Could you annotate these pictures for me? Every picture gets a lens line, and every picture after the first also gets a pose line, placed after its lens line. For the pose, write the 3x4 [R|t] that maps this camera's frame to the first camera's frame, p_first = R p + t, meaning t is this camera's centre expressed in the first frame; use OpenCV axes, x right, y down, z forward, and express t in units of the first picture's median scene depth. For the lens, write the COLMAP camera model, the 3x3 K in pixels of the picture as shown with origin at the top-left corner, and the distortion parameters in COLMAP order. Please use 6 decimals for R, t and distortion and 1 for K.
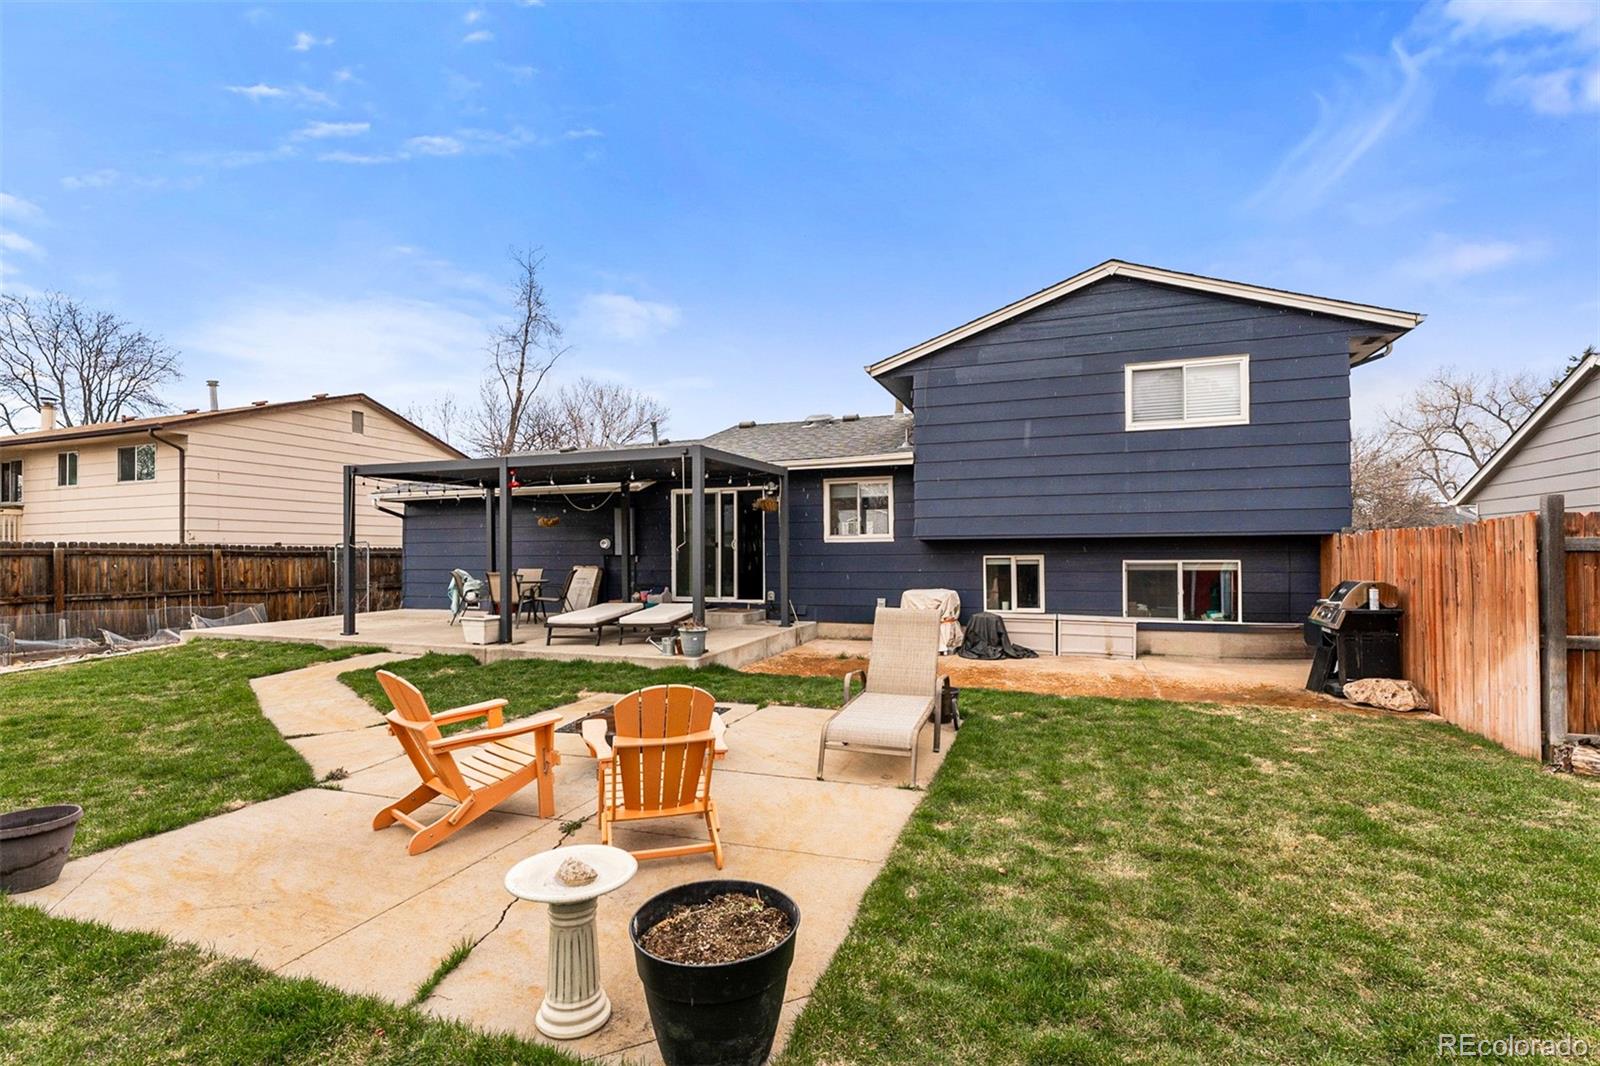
lens RADIAL K [[757.6, 0, 795.6], [0, 757.6, 542.3], [0, 0, 1]] dist [-0.000974, -0.000428]
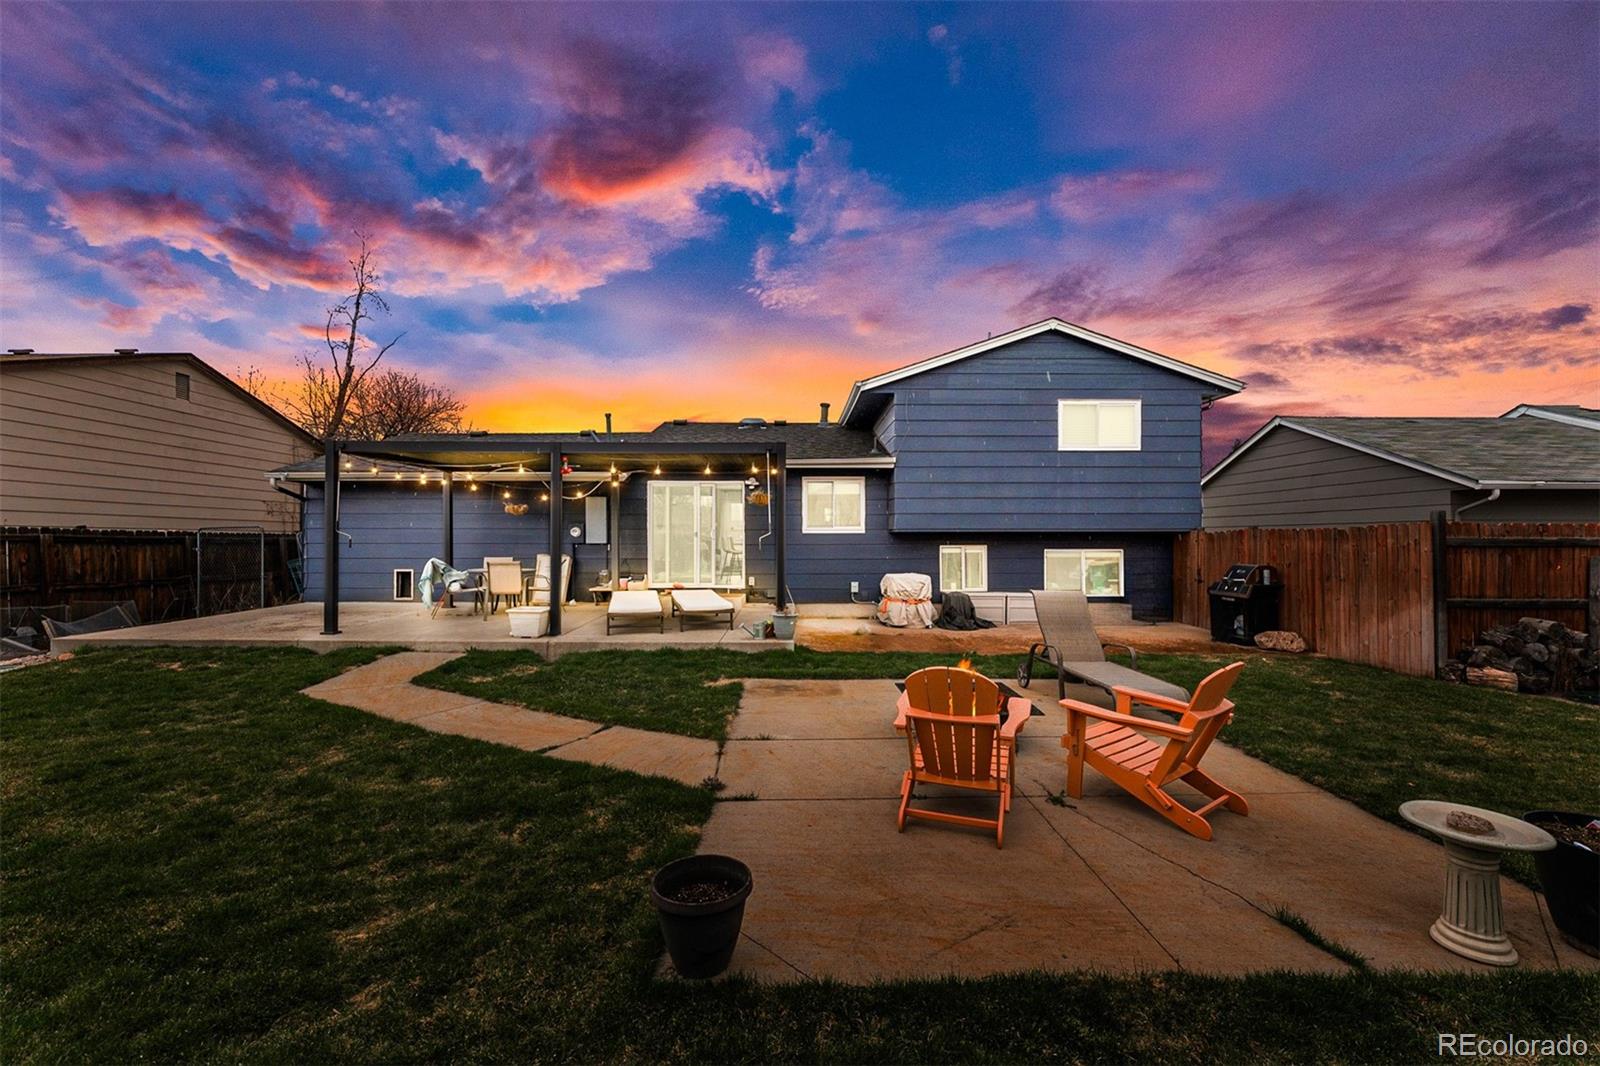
lens RADIAL K [[659.9, 0, 802.2], [0, 659.9, 534.8], [0, 0, 1]] dist [-0.006256, 0.000247]
pose [[0.932112, 0.008157, 0.362077, -0.368082], [-0.010492, 0.999935, 0.004483, -0.002052], [-0.362017, -0.007978, 0.932137, 0.096478]]
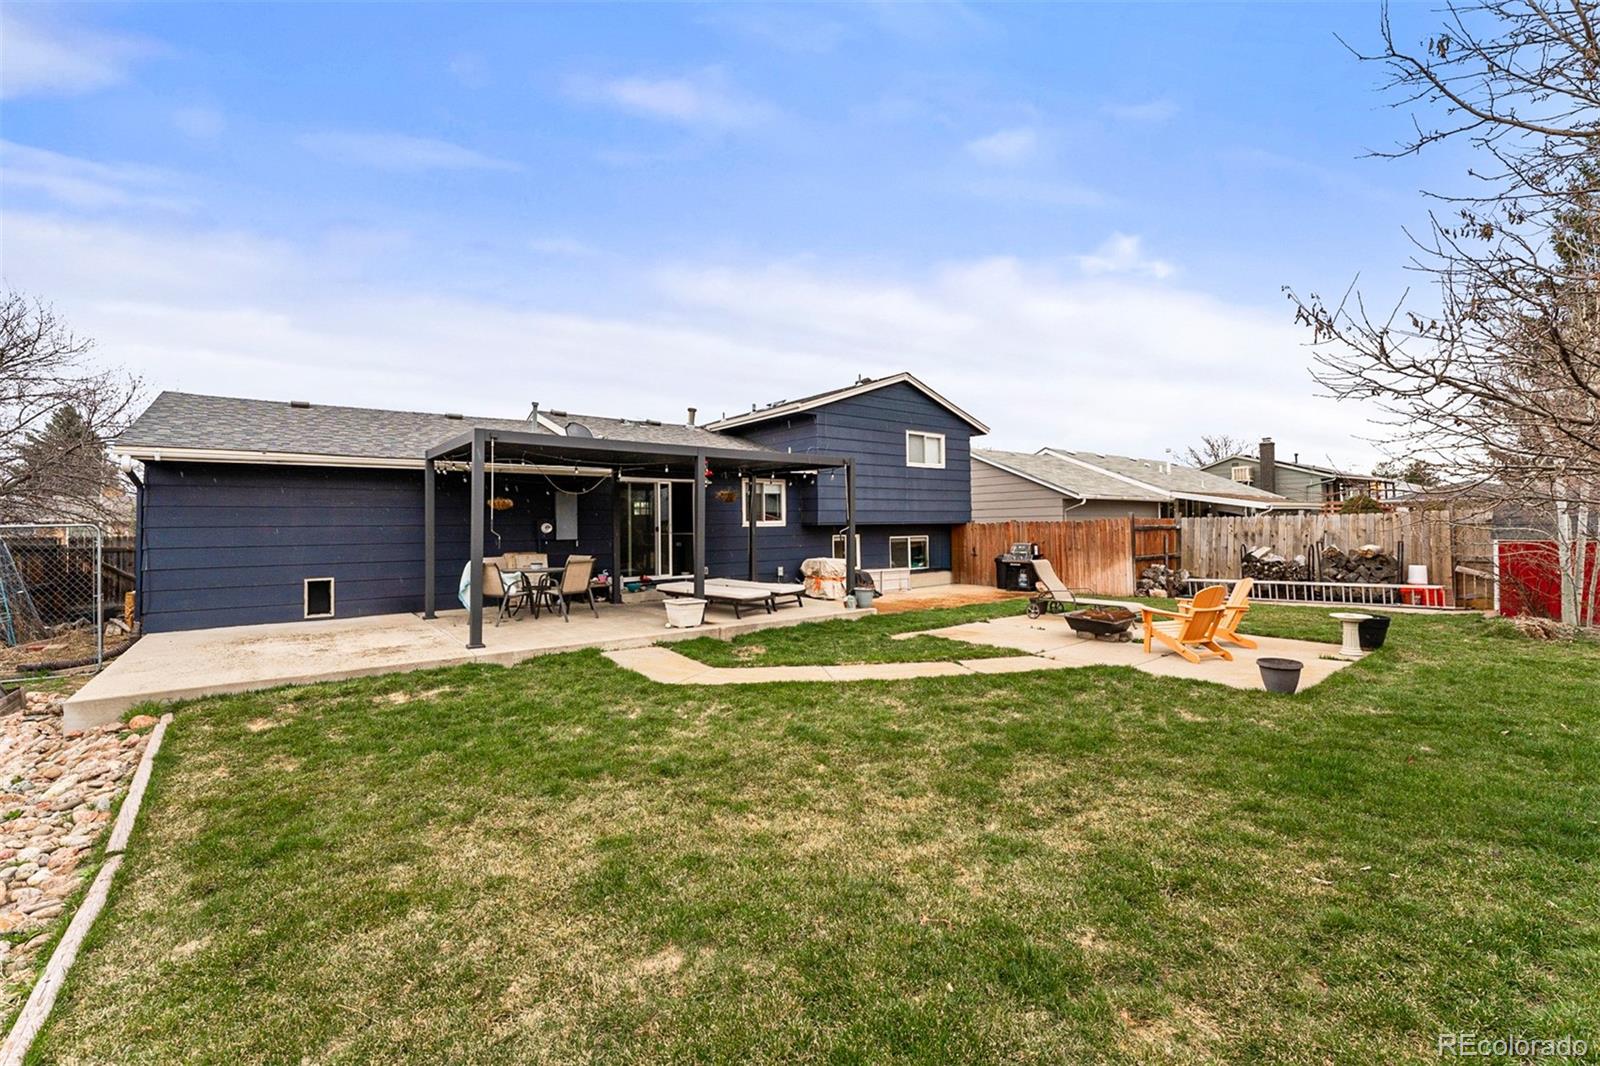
lens RADIAL K [[659.9, 0, 798.1], [0, 659.9, 521.8], [0, 0, 1]] dist [-0.006256, 0.000247]
pose [[0.514051, 0.003966, 0.857750, -1.024381], [-0.002966, 0.999992, -0.002846, -0.006362], [-0.857754, -0.001081, 0.514059, 0.383325]]
